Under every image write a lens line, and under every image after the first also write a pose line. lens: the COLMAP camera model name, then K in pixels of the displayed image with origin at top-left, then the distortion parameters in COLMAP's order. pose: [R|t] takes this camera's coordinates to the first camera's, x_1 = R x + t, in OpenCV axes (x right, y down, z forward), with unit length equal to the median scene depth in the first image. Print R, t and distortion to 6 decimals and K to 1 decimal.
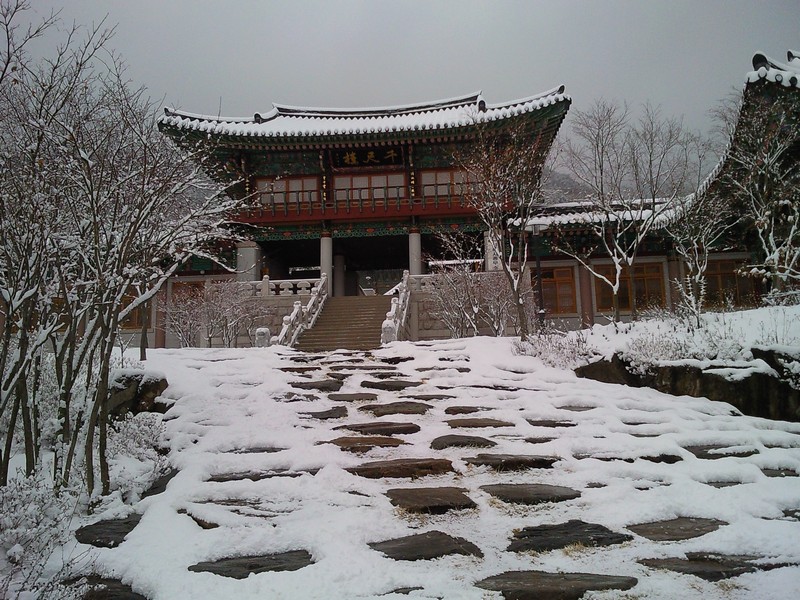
lens RADIAL K [[779.0, 0, 414.6], [0, 779.0, 296.0], [0, 0, 1]] dist [0.093267, -0.367512]
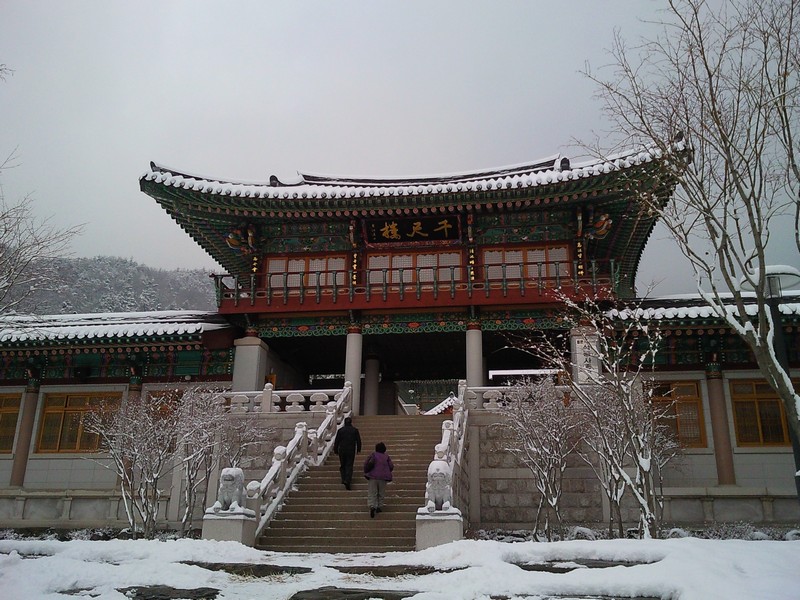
lens RADIAL K [[779.0, 0, 414.6], [0, 779.0, 296.0], [0, 0, 1]] dist [0.093267, -0.367512]
pose [[0.998129, 0.015242, -0.059208, -0.013067], [-0.023698, 0.989167, -0.144867, -0.004571], [0.056359, 0.145999, 0.987678, 0.271311]]
